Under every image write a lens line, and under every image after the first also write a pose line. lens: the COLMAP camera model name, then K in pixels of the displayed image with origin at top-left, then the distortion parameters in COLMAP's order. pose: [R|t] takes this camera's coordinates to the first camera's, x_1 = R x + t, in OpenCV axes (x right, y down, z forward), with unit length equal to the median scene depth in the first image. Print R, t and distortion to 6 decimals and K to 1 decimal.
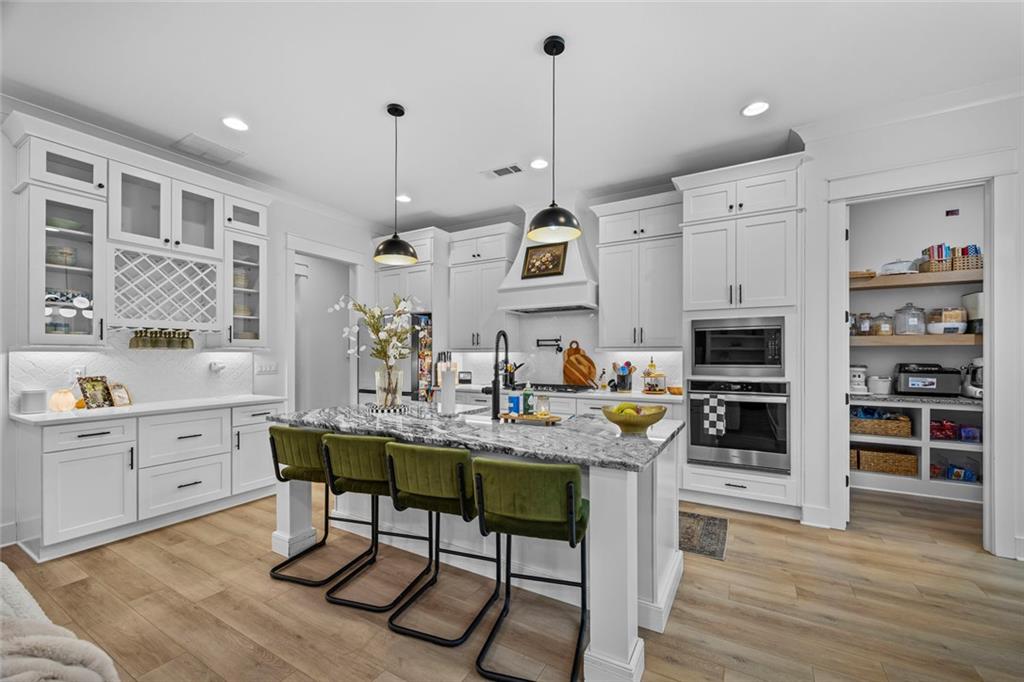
lens RADIAL K [[408.6, 0, 515.3], [0, 408.6, 351.6], [0, 0, 1]] dist [-0.000222, -0.000040]
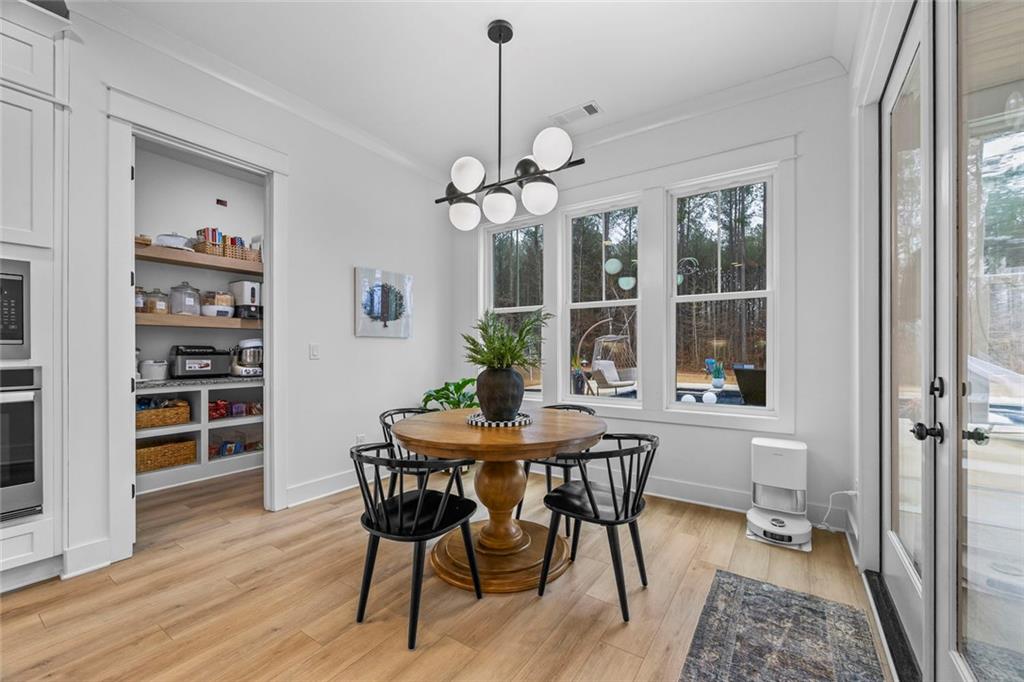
lens RADIAL K [[408.6, 0, 515.3], [0, 408.6, 351.6], [0, 0, 1]] dist [-0.000222, -0.000040]
pose [[0.064005, -0.004406, 0.997940, 0.072361], [-0.006728, 0.999966, 0.004847, 0.036139], [-0.997927, -0.007025, 0.063973, 0.189076]]
